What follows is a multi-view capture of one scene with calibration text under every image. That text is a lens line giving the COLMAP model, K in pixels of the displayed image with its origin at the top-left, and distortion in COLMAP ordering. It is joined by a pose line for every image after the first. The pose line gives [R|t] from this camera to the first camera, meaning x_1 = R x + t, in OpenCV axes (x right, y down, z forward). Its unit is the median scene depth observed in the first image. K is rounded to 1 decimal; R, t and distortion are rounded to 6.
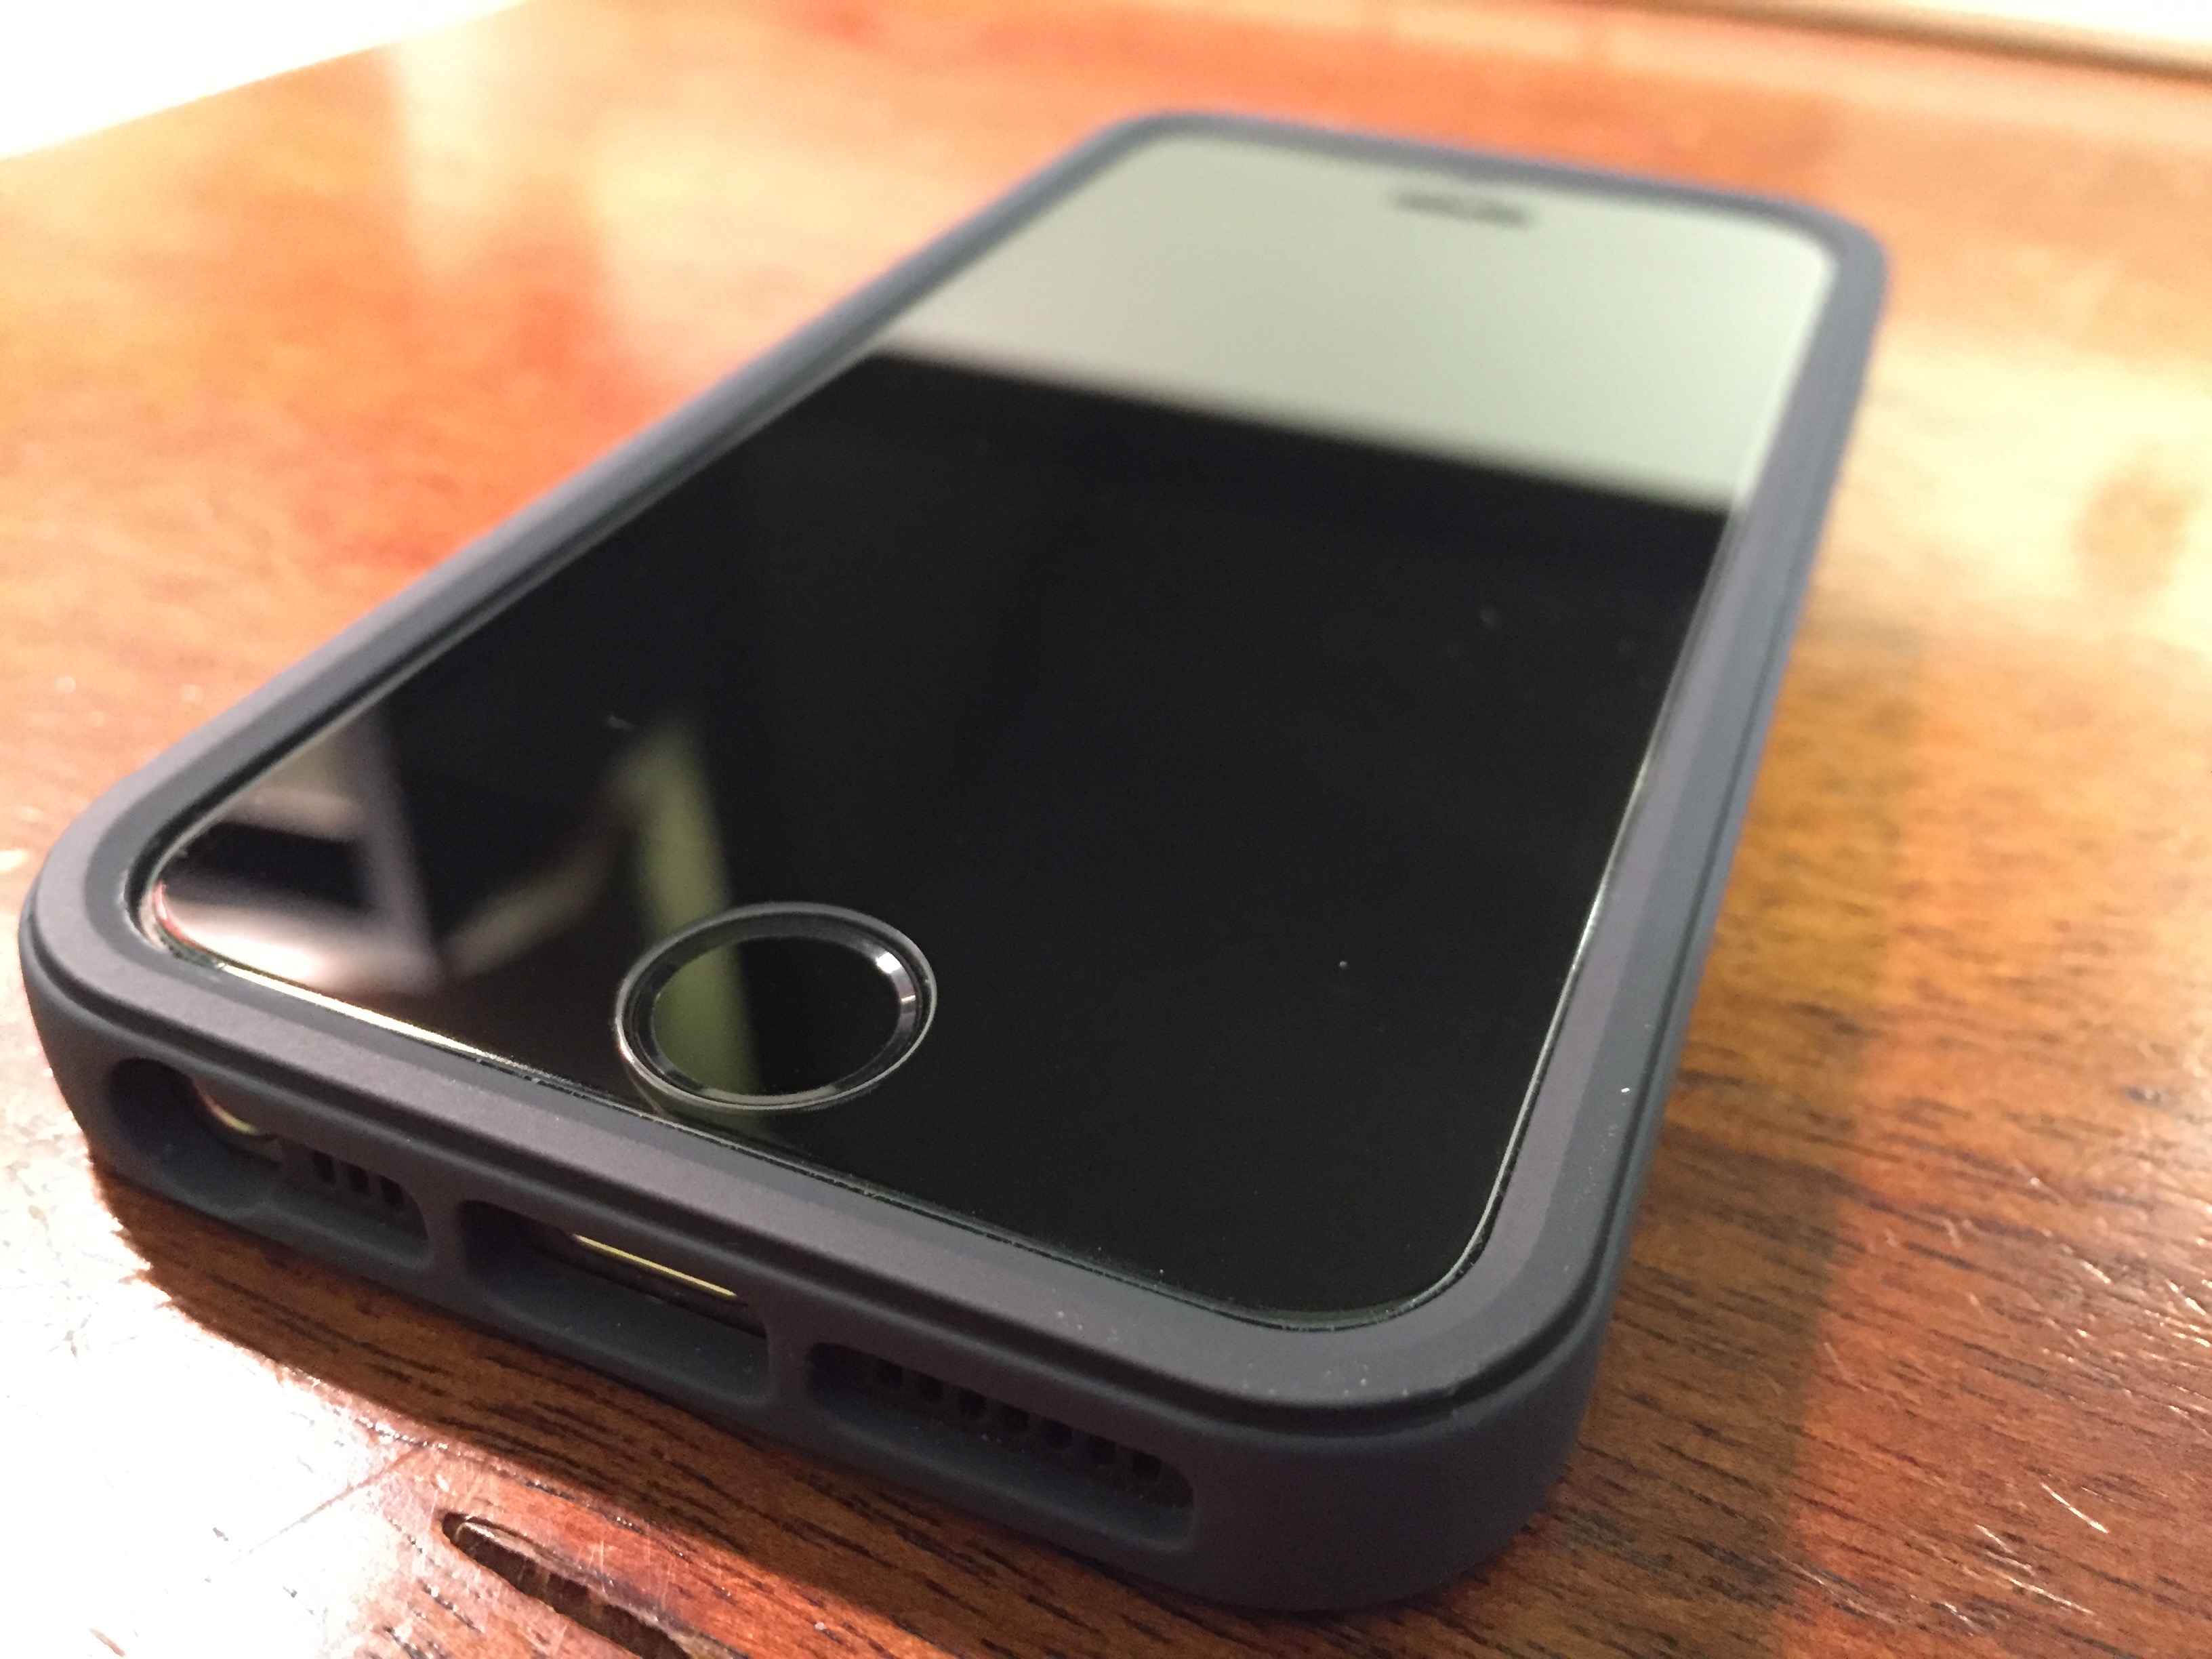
lens RADIAL K [[1969.4, 0, 1074.8], [0, 1969.4, 826.6], [0, 0, 1]] dist [0.095016, -0.244480]
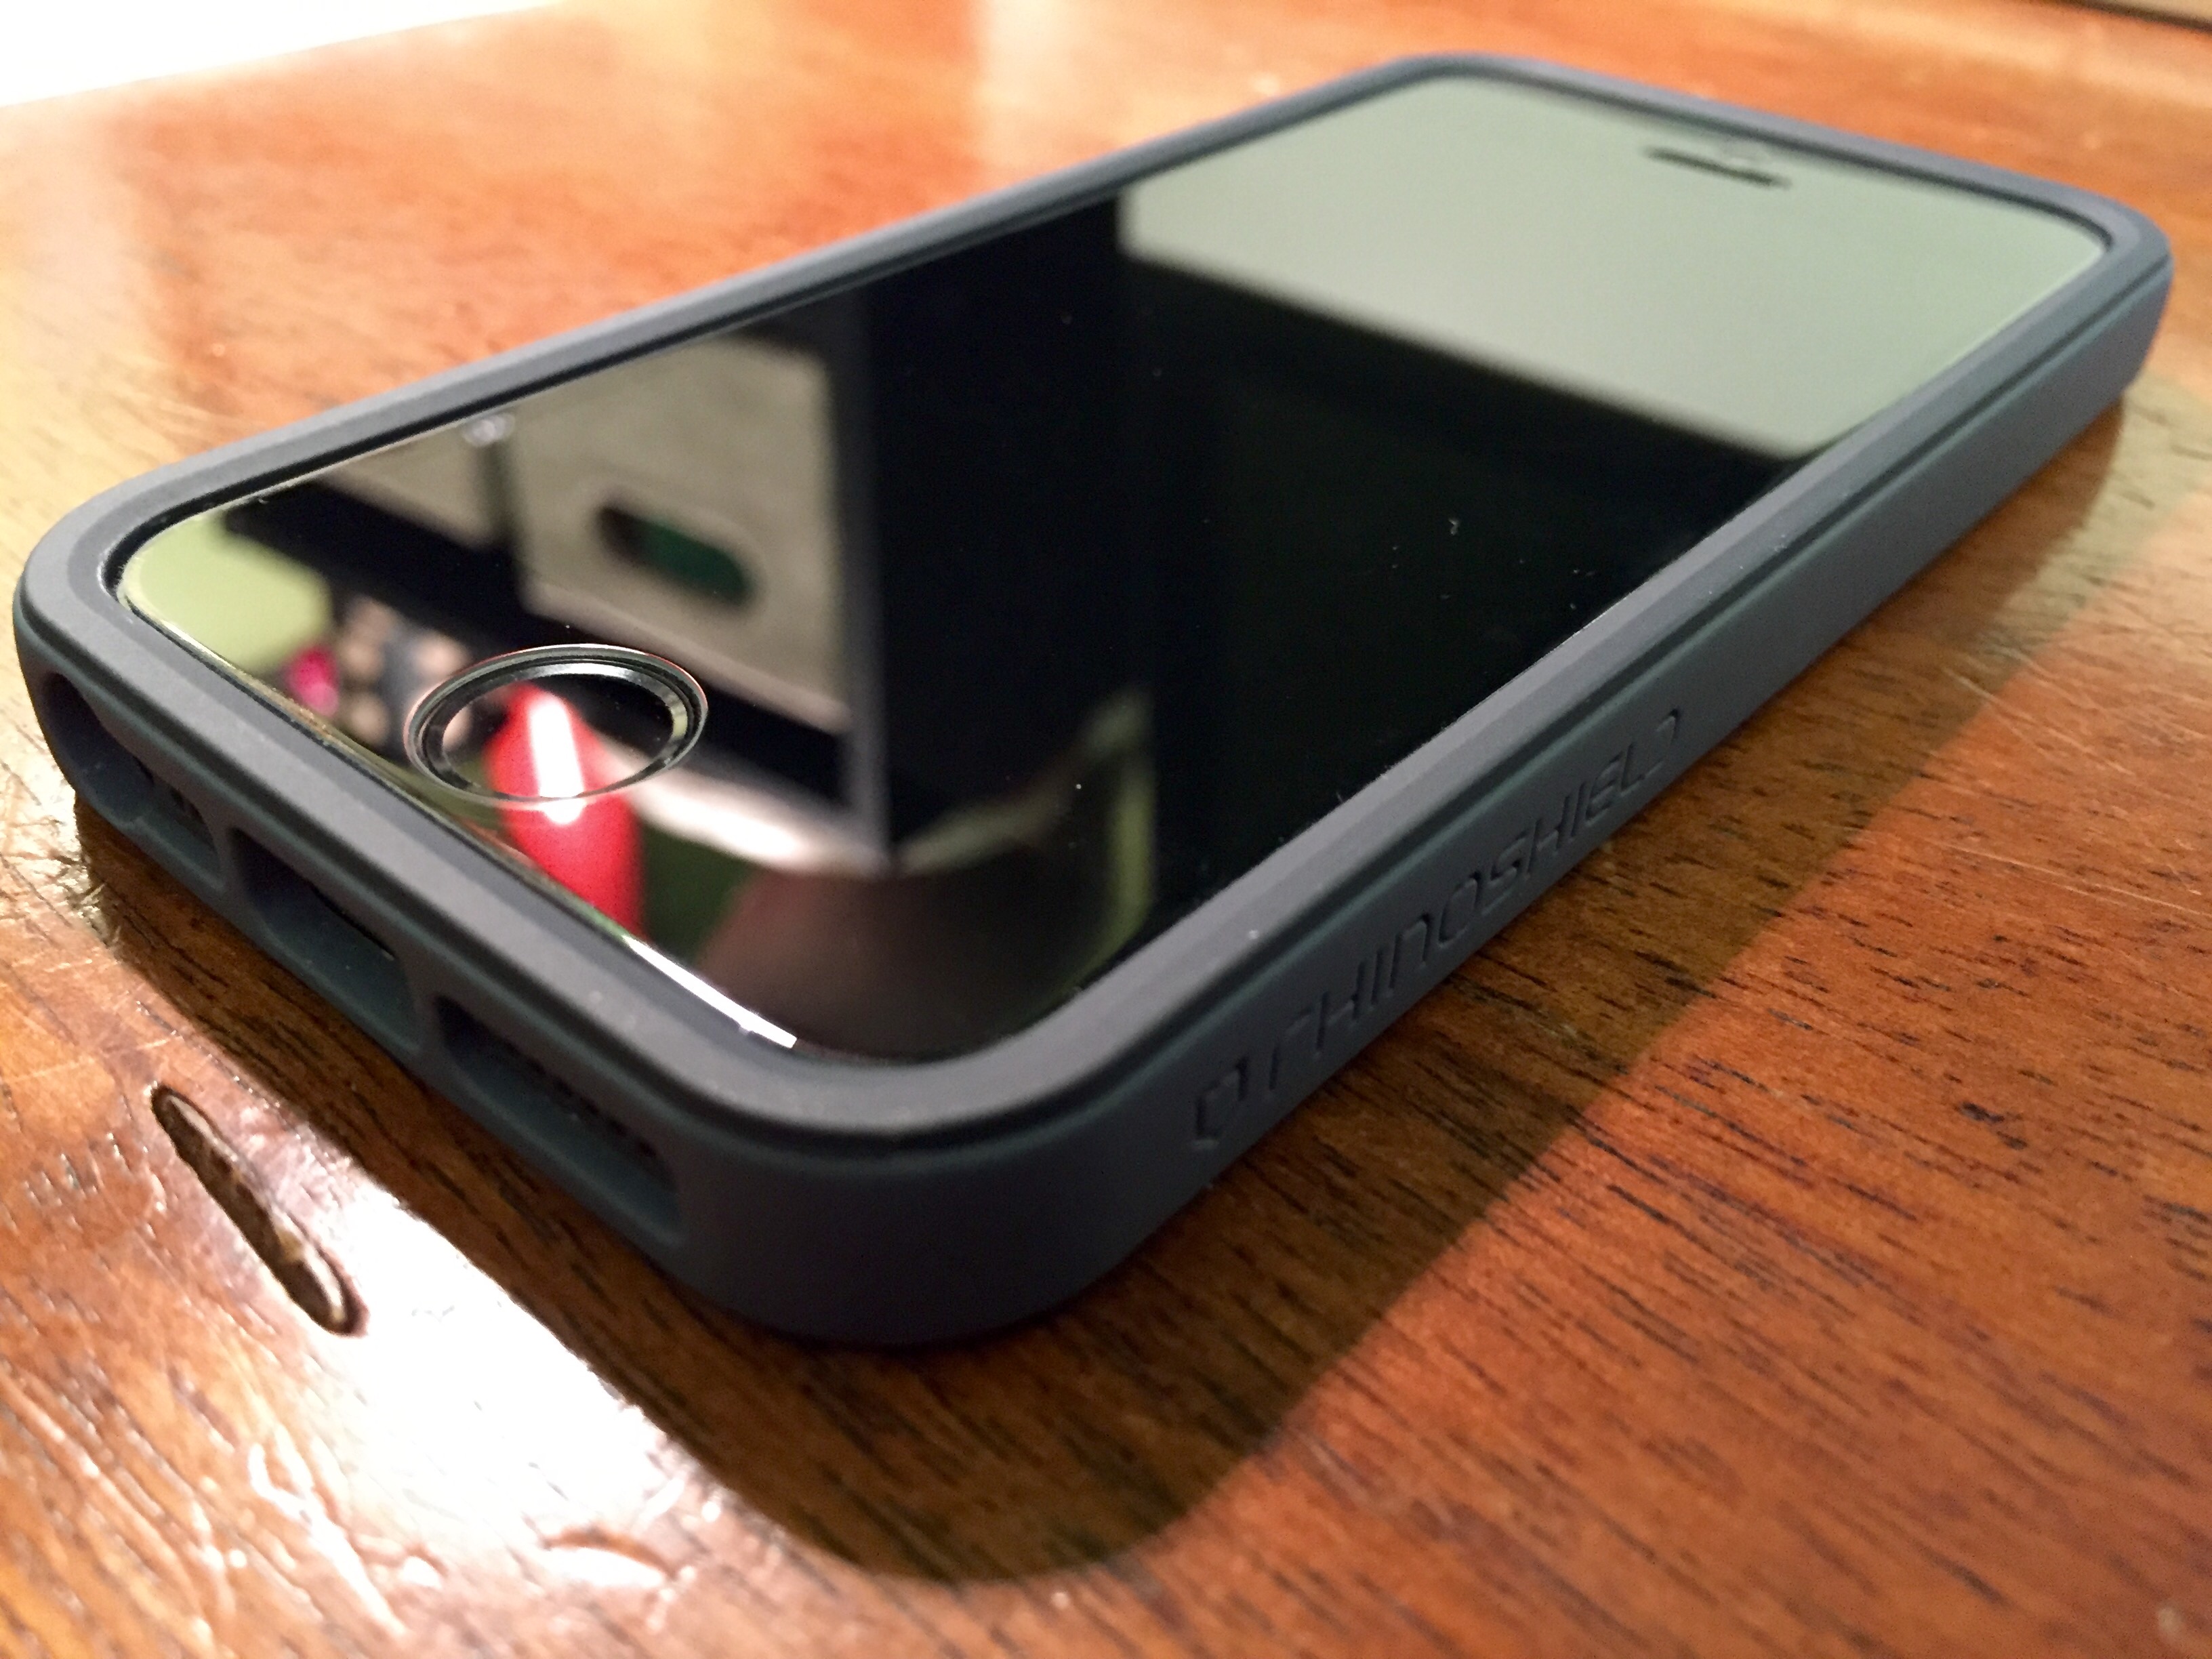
lens RADIAL K [[2006.4, 0, 1106.0], [0, 2006.4, 829.5], [0, 0, 1]] dist [-0.000460, -0.016457]
pose [[0.951548, 0.180060, -0.249268, 0.404955], [-0.181535, 0.983233, 0.017258, 0.072204], [0.248196, 0.028829, 0.968281, 0.012893]]
